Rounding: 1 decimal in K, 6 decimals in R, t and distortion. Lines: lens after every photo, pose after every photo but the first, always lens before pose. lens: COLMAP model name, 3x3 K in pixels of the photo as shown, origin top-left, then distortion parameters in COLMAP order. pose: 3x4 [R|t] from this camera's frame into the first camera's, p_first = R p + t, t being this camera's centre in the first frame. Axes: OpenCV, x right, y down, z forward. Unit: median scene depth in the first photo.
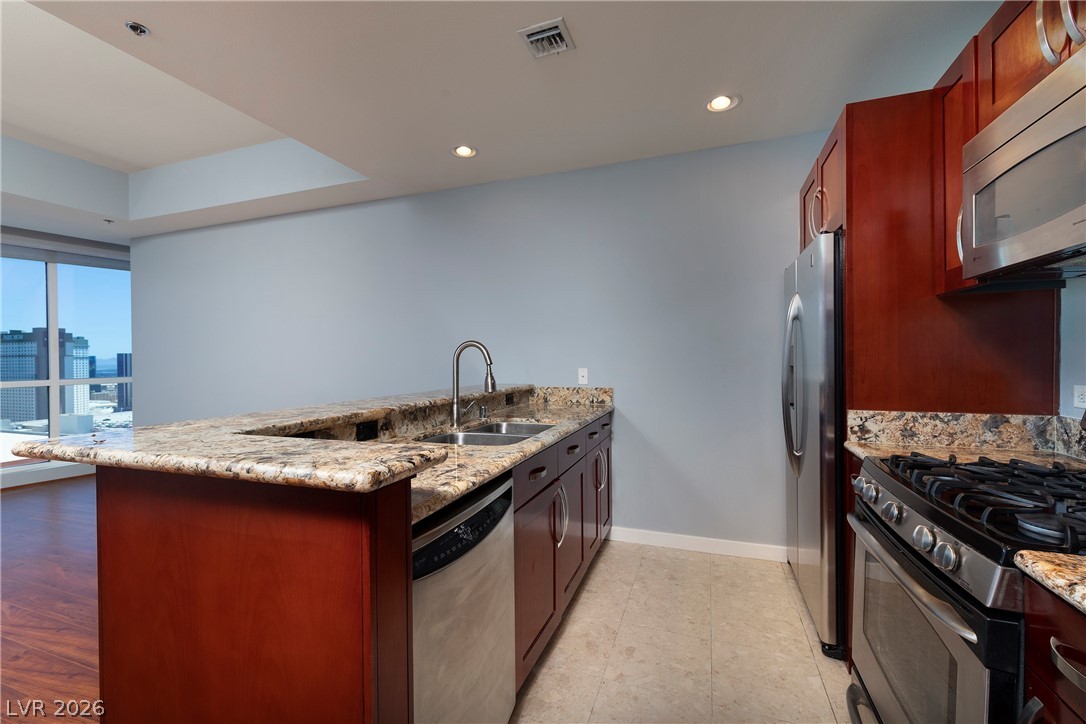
lens RADIAL K [[467.0, 0, 542.2], [0, 467.0, 362.8], [0, 0, 1]] dist [0.002049, 0.000425]
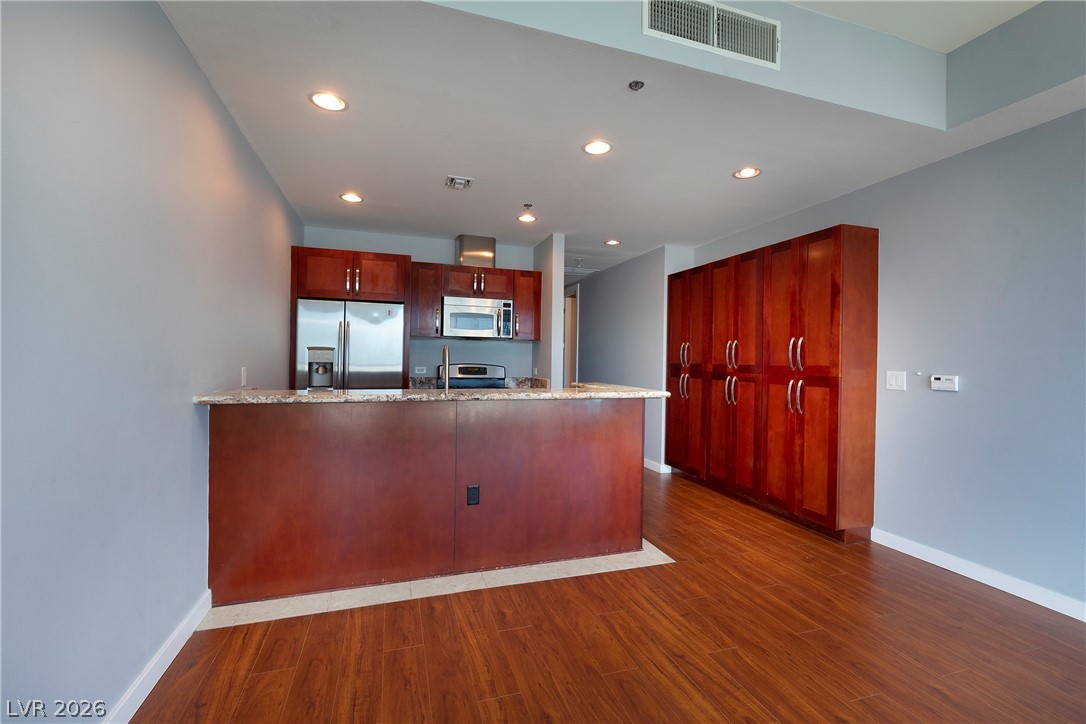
lens RADIAL K [[467.0, 0, 542.5], [0, 467.0, 358.9], [0, 0, 1]] dist [0.002049, 0.000425]
pose [[-0.613161, 0.003340, 0.789951, -1.768130], [0.002659, 0.999994, -0.002164, -0.002960], [-0.789953, 0.000774, -0.613166, 2.040749]]
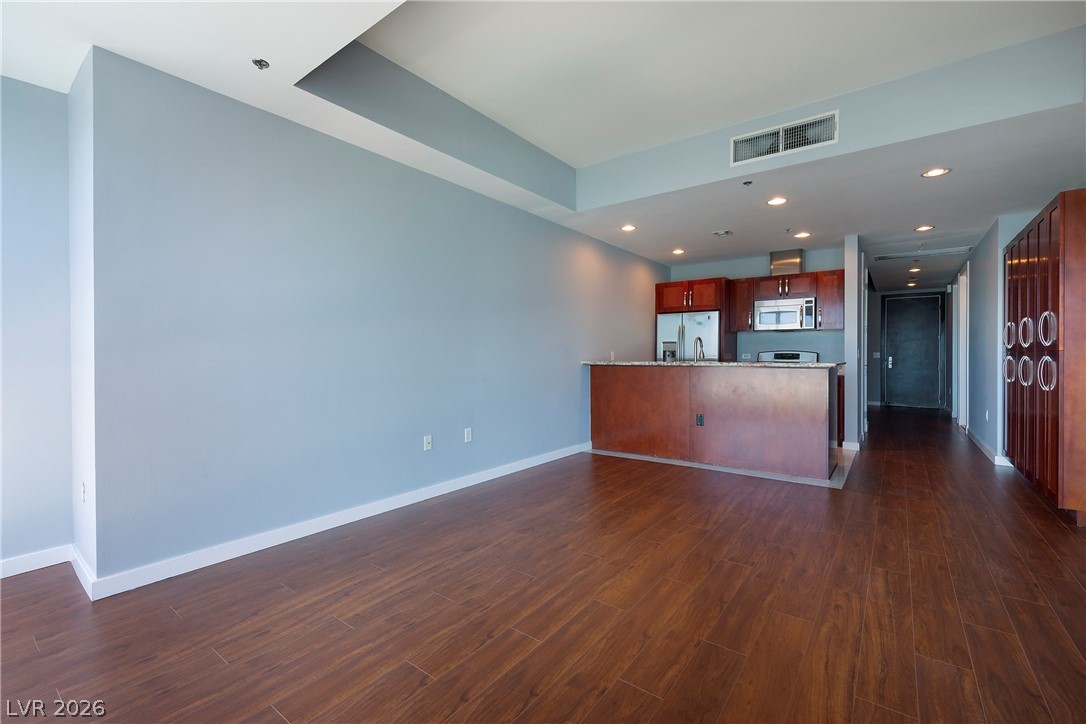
lens RADIAL K [[467.0, 0, 535.7], [0, 467.0, 357.2], [0, 0, 1]] dist [0.002049, 0.000425]
pose [[0.302747, 0.007058, 0.953045, -3.339620], [0.009610, 0.999899, -0.010457, 0.093226], [-0.953022, 0.012324, 0.302649, 1.359214]]
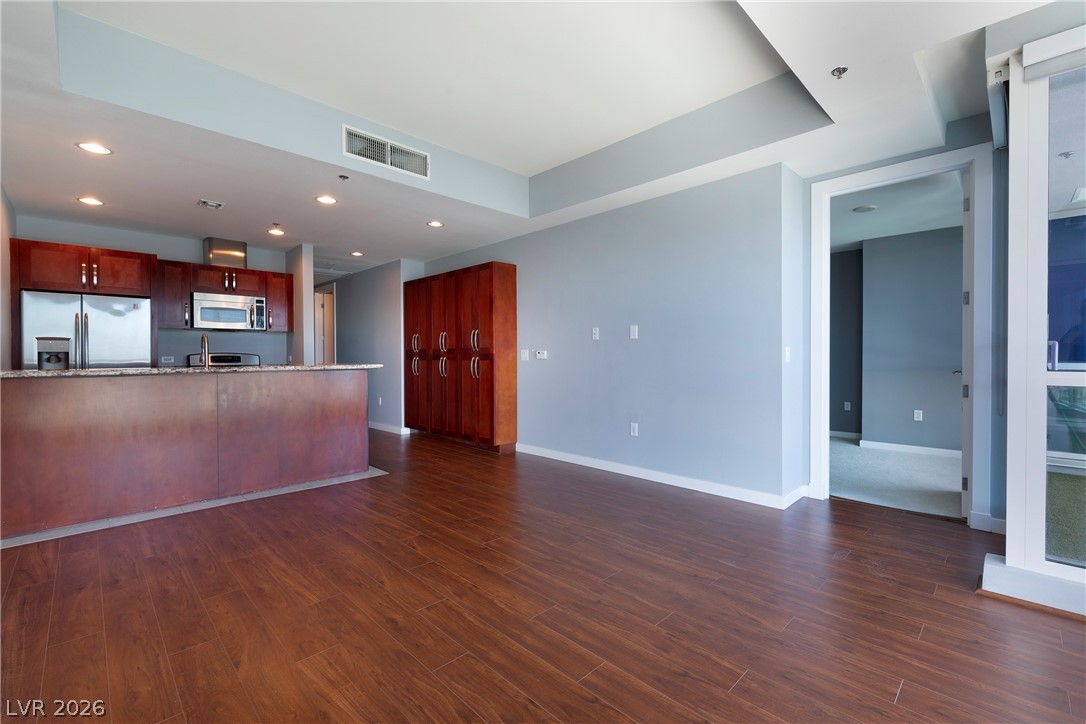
lens RADIAL K [[467.0, 0, 545.9], [0, 467.0, 360.9], [0, 0, 1]] dist [0.002049, 0.000425]
pose [[-0.901577, 0.010873, 0.432482, -2.657209], [0.021302, 0.999587, 0.019277, 0.062857], [-0.432094, 0.026592, -0.901437, 2.595428]]
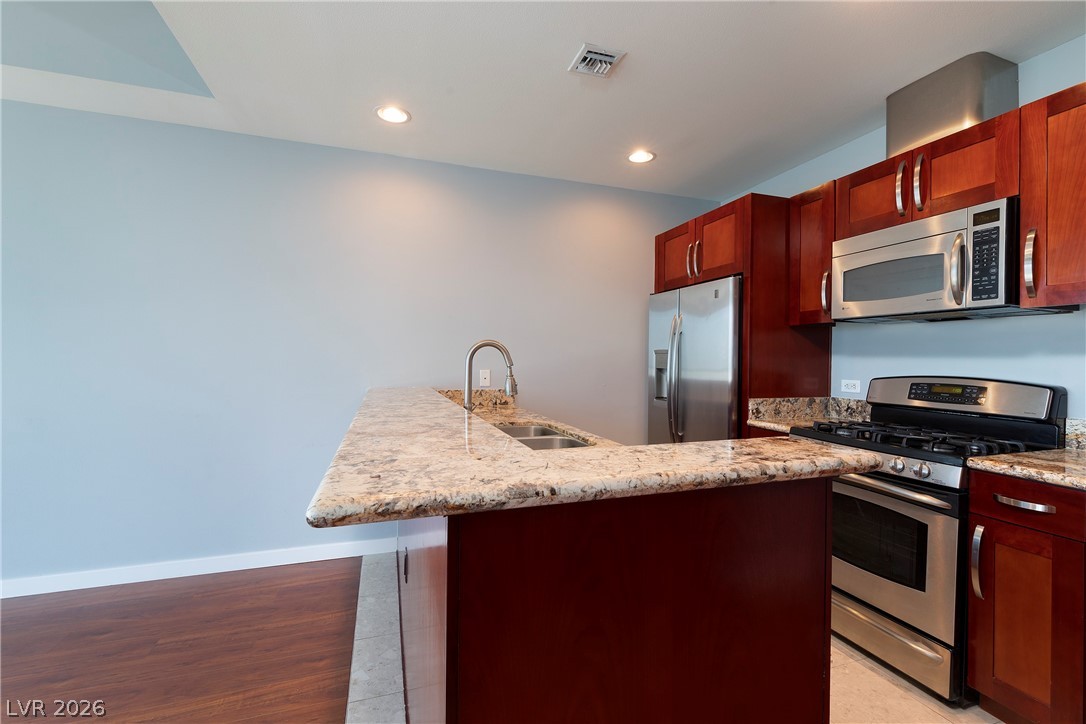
lens RADIAL K [[467.0, 0, 549.1], [0, 467.0, 364.9], [0, 0, 1]] dist [0.002049, 0.000425]
pose [[0.777259, 0.009477, 0.629110, -0.805531], [-0.008594, 0.999953, -0.004445, 0.006582], [-0.629123, -0.001952, 0.777304, 0.263658]]
